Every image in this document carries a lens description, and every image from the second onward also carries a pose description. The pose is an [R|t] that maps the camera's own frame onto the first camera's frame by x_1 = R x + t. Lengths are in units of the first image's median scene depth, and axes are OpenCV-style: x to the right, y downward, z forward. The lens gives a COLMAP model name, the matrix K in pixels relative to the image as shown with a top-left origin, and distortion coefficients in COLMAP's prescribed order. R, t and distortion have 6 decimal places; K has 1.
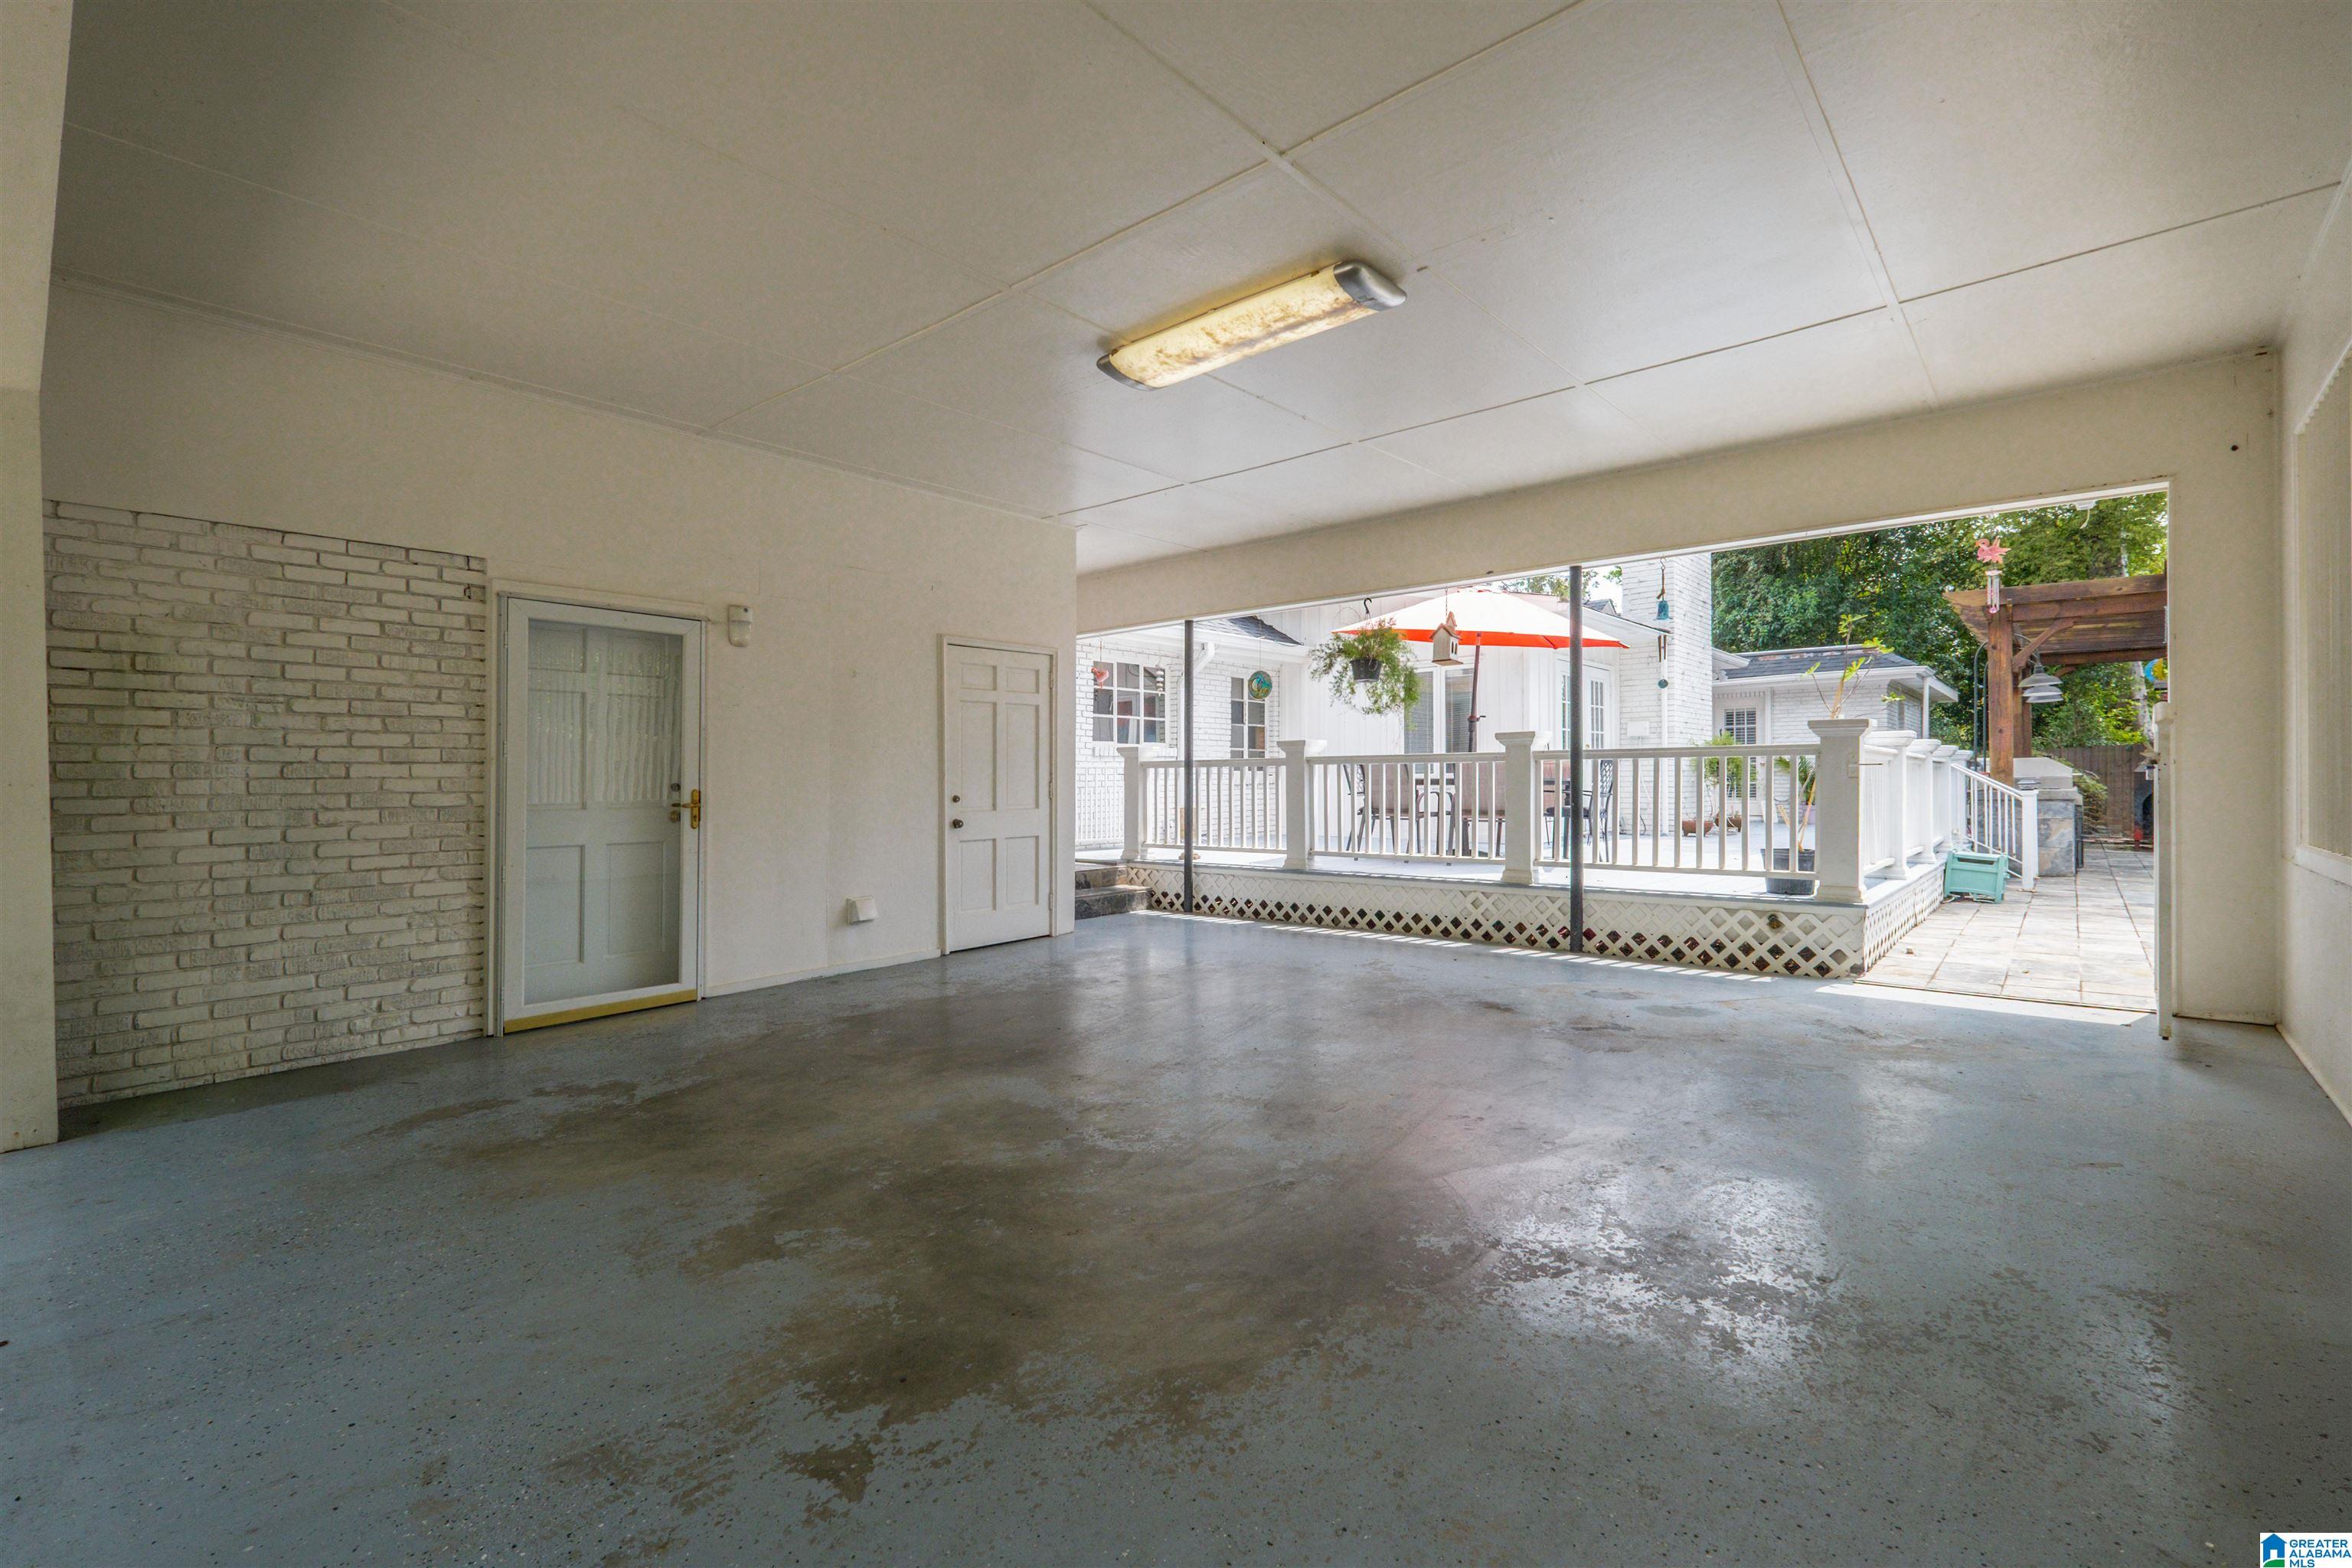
lens RADIAL K [[1017.7, 0, 1176.0], [0, 1017.7, 784.0], [0, 0, 1]] dist [0.024533, 0.000041]
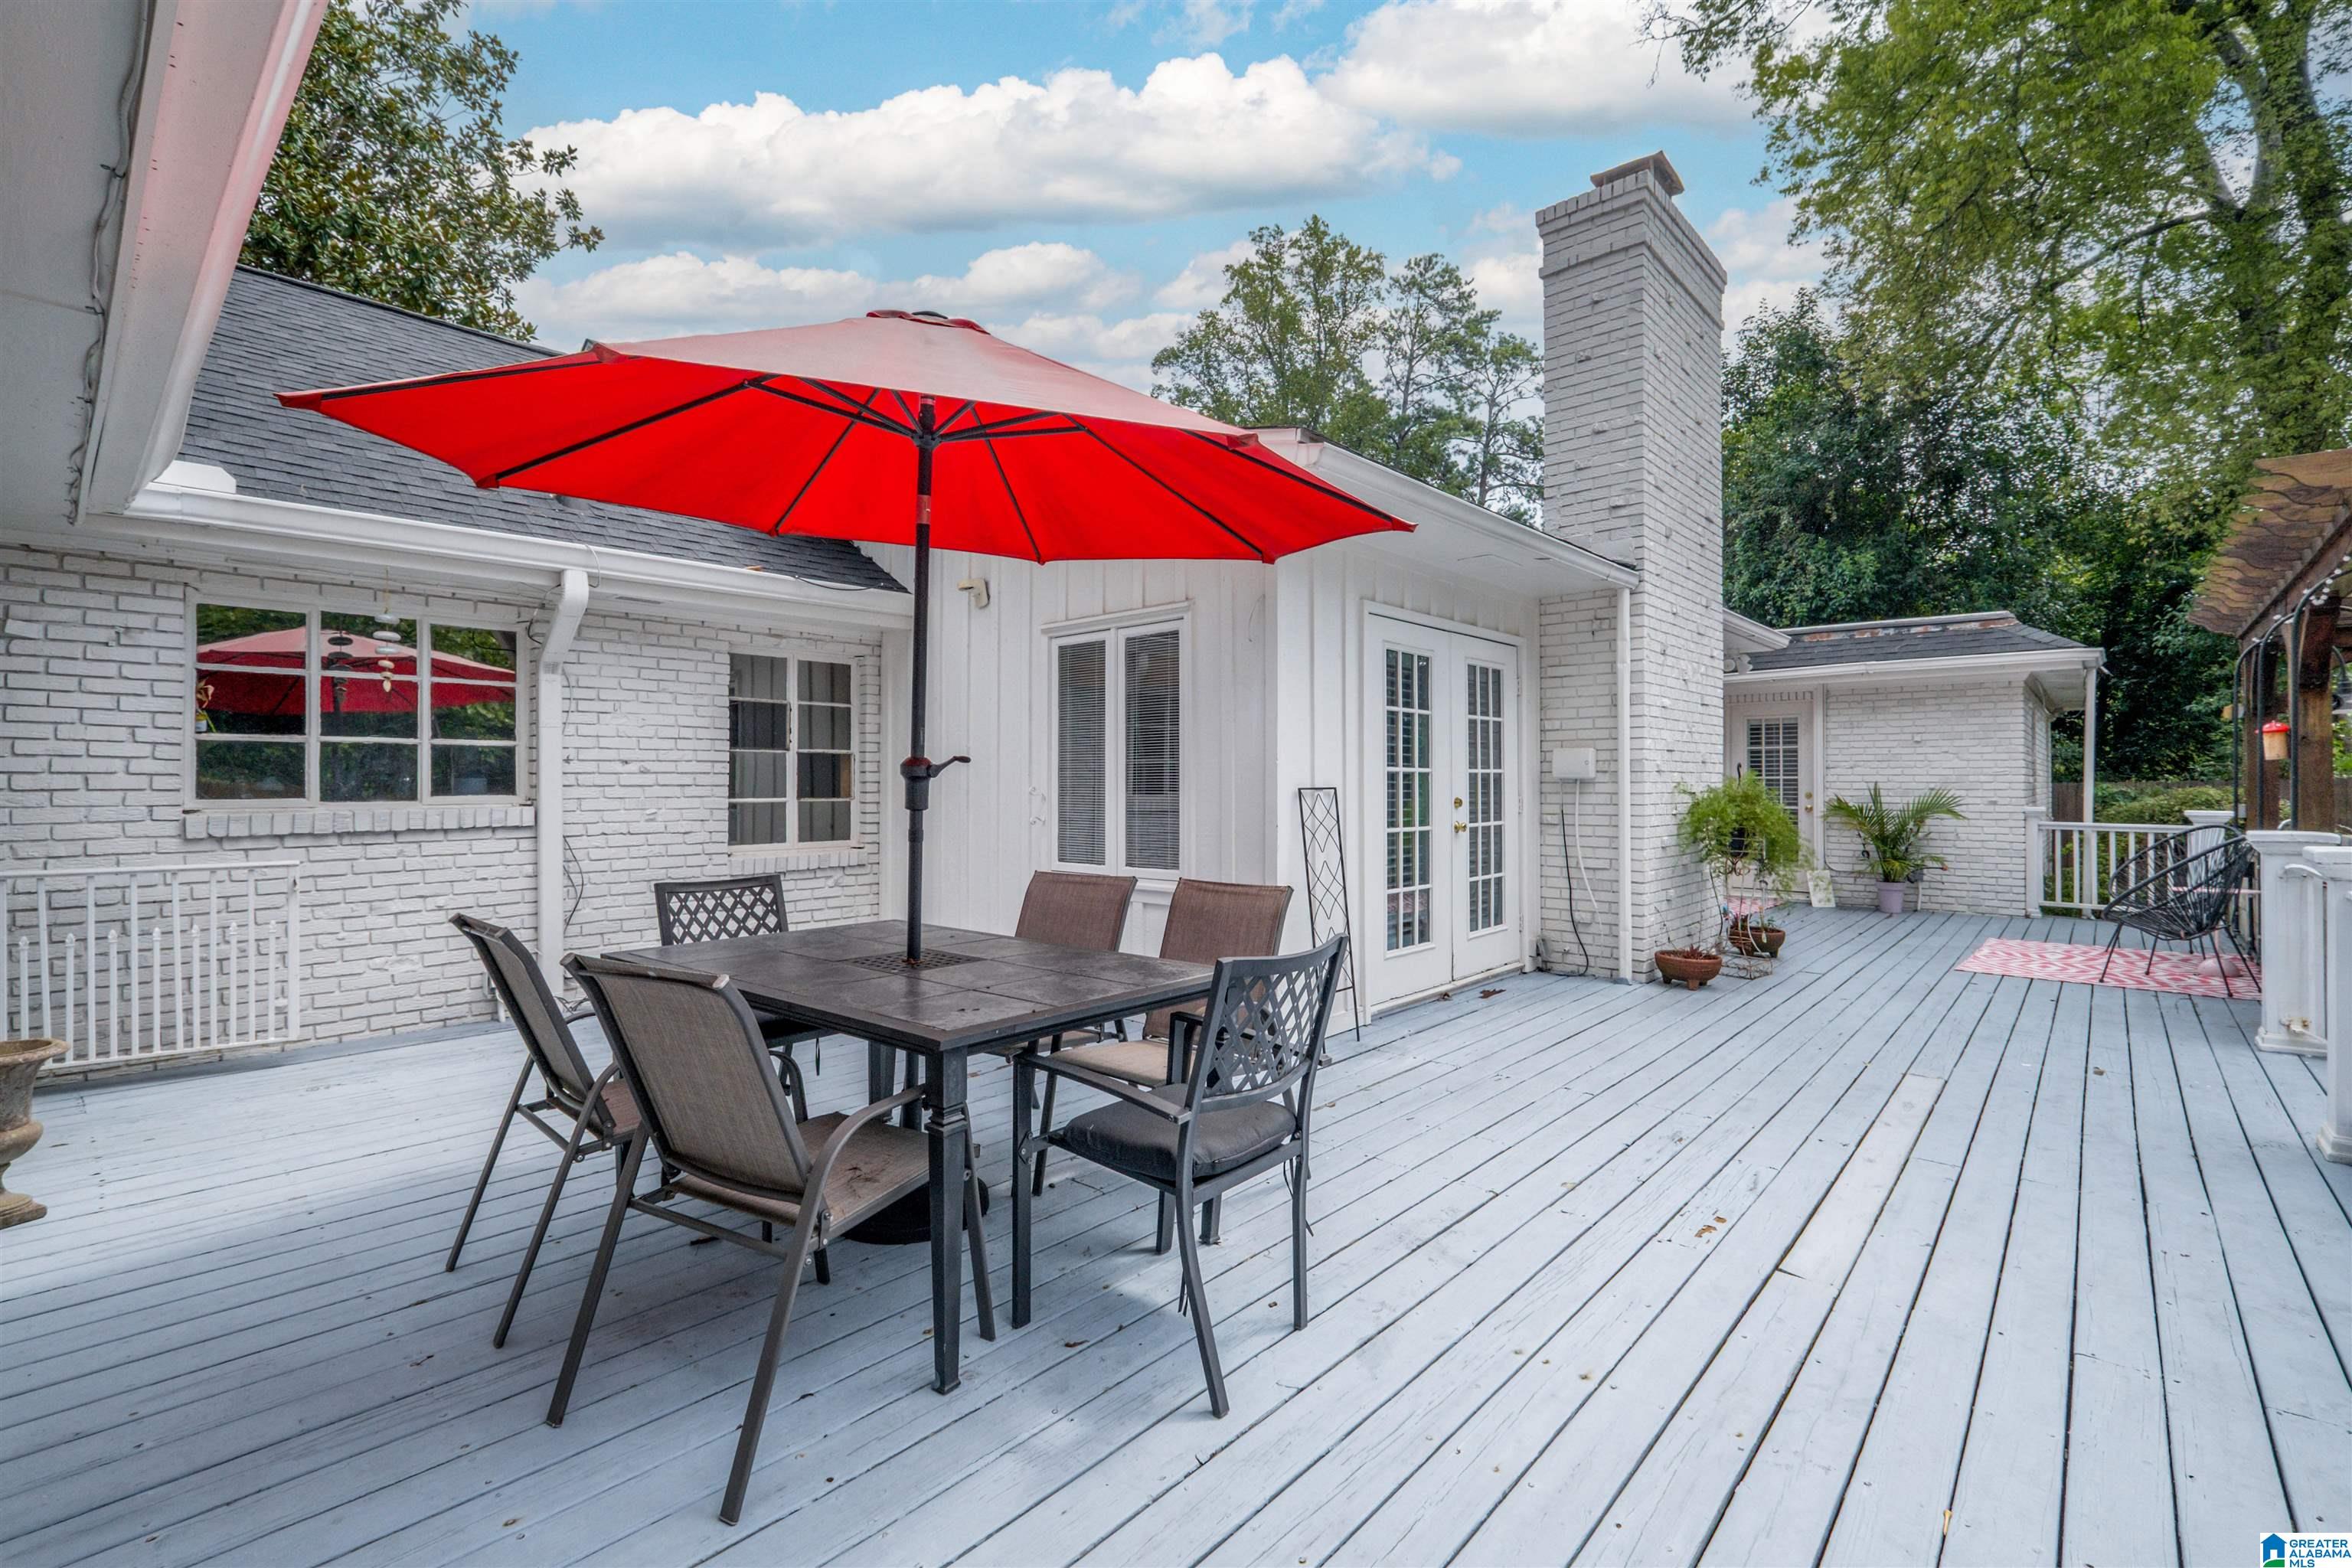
lens RADIAL K [[1030.5, 0, 1176.0], [0, 1030.5, 784.0], [0, 0, 1]] dist [-0.001225, -0.000069]
pose [[0.999865, 0.005622, -0.015431, 0.211077], [-0.005644, 0.999983, -0.001394, -0.033183], [0.015423, 0.001480, 0.999880, 0.393452]]
